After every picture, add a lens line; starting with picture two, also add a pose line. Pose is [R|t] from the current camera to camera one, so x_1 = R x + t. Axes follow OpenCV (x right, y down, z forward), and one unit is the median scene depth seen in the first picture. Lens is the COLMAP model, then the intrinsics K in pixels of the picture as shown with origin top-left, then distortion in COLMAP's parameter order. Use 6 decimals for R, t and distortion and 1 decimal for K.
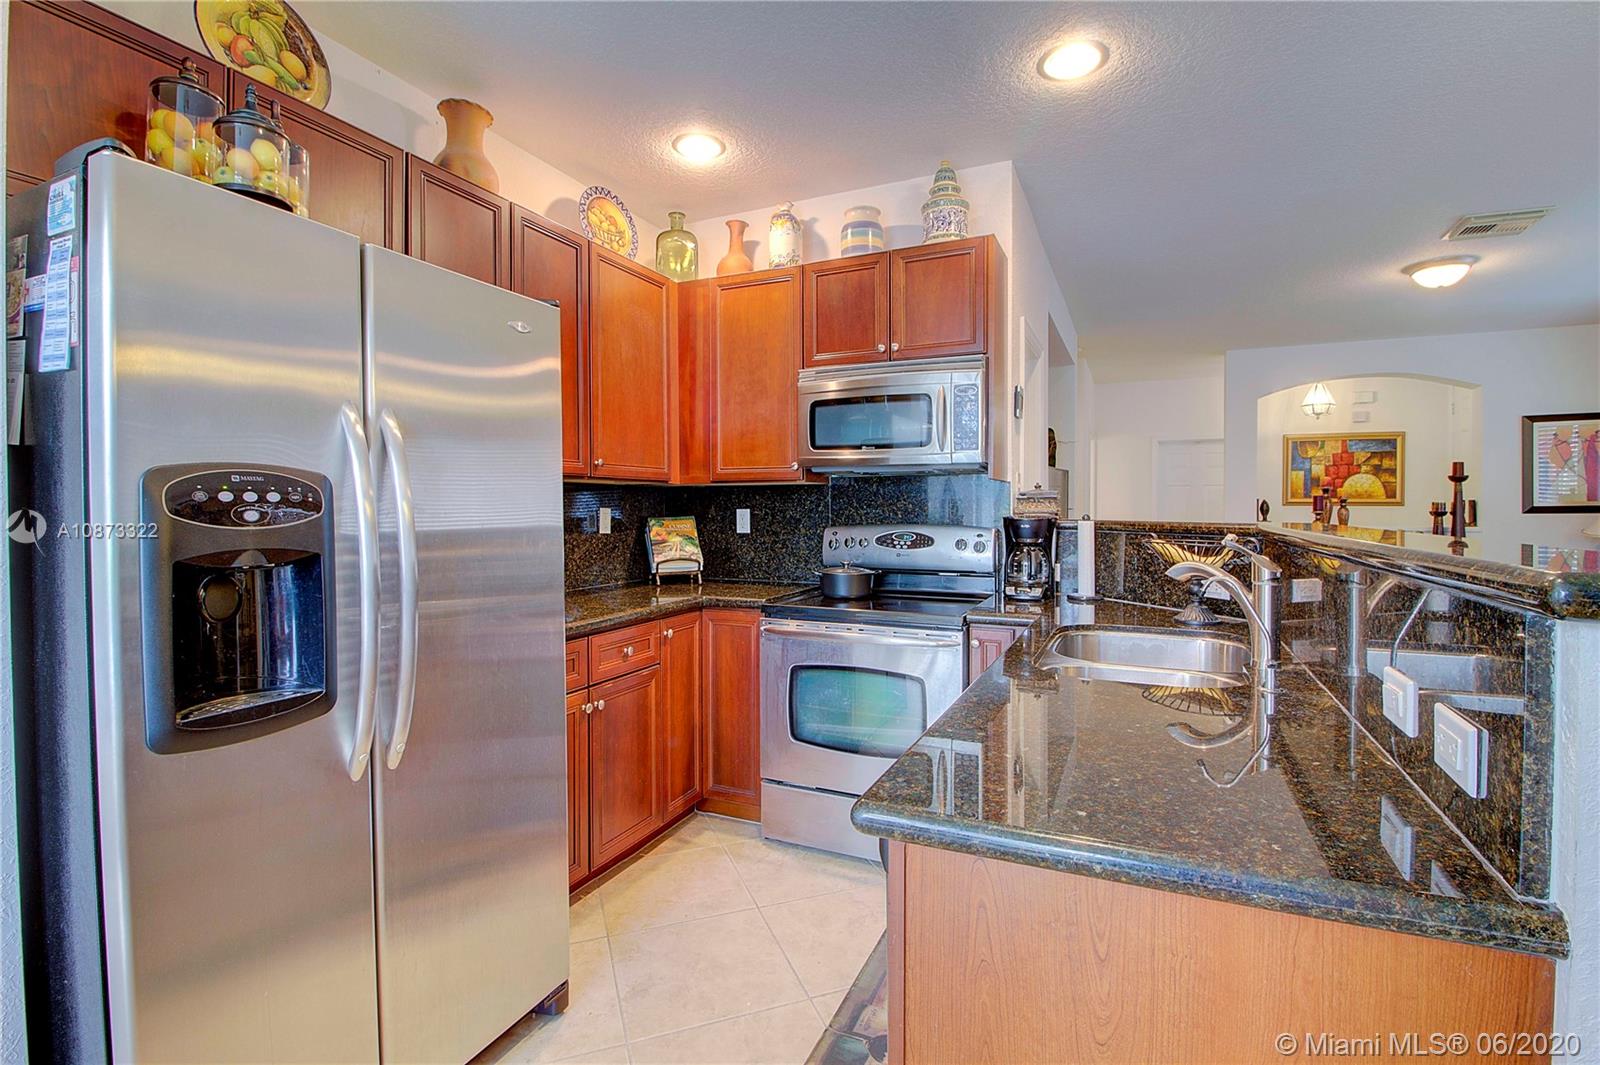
lens RADIAL K [[739.4, 0, 806.7], [0, 739.4, 516.6], [0, 0, 1]] dist [0.004665, -0.015312]
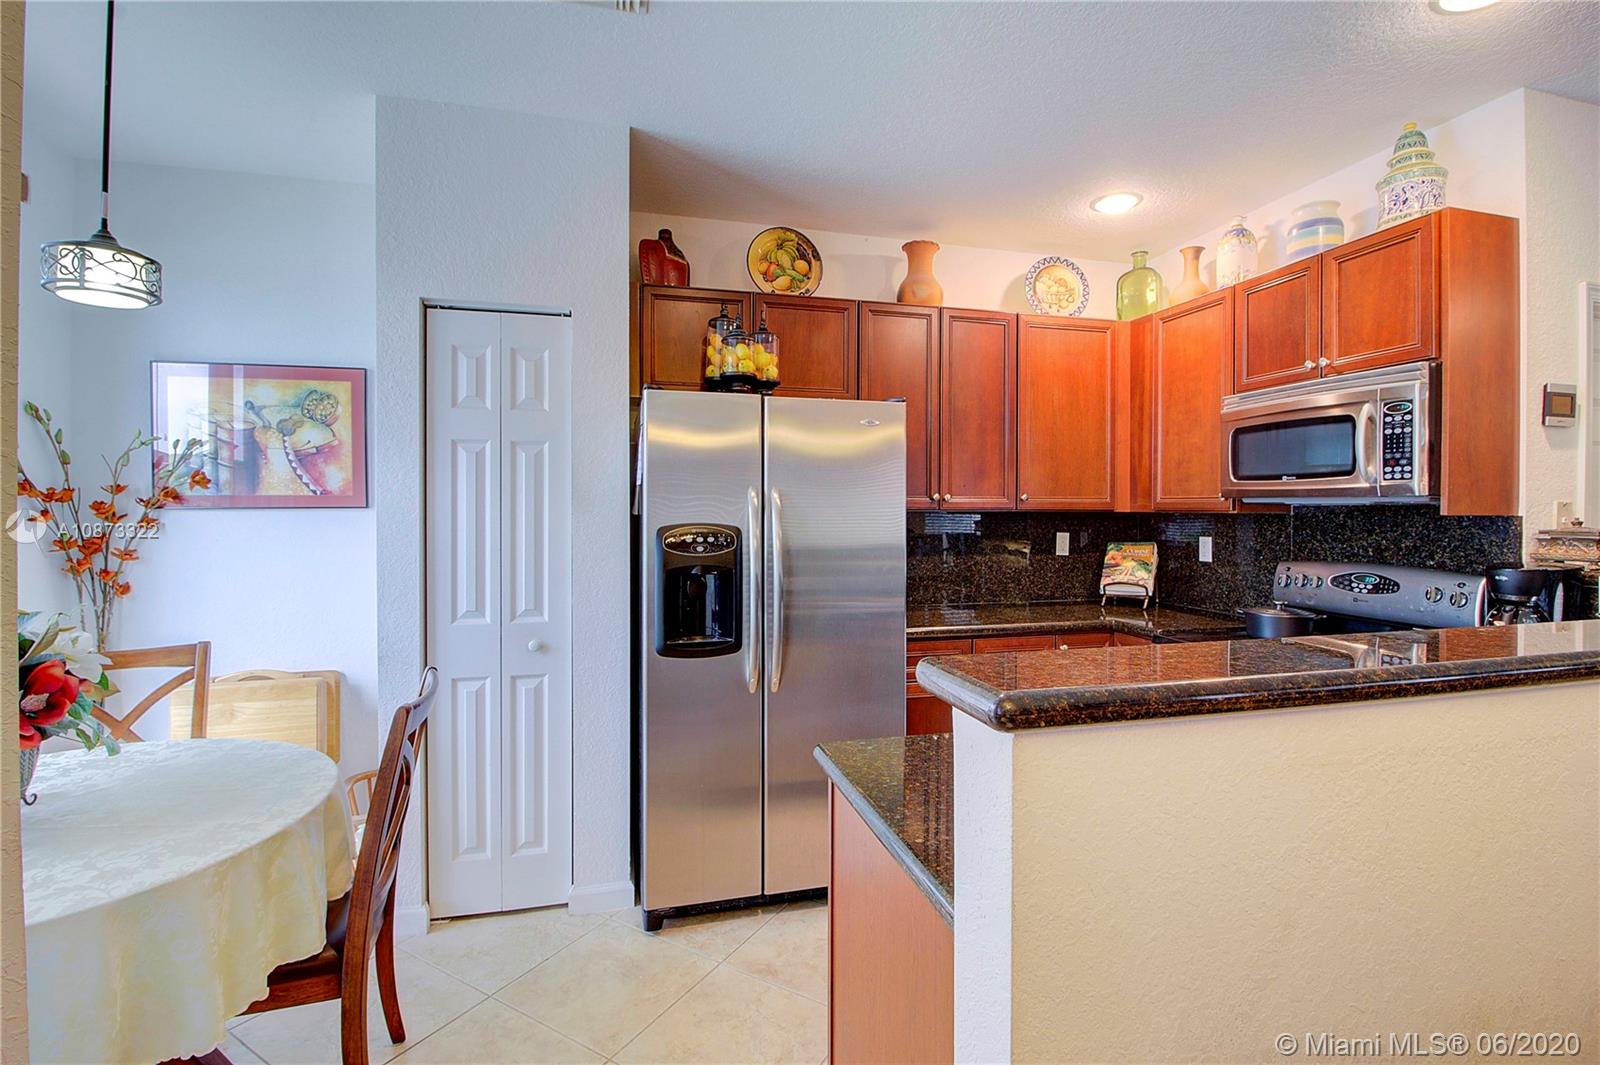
lens RADIAL K [[739.4, 0, 806.7], [0, 739.4, 516.6], [0, 0, 1]] dist [0.004665, -0.015312]
pose [[0.630775, 0.013344, -0.775851, 0.380022], [-0.013860, 0.999886, 0.005929, -0.039715], [0.775842, 0.007014, 0.630888, -0.023658]]
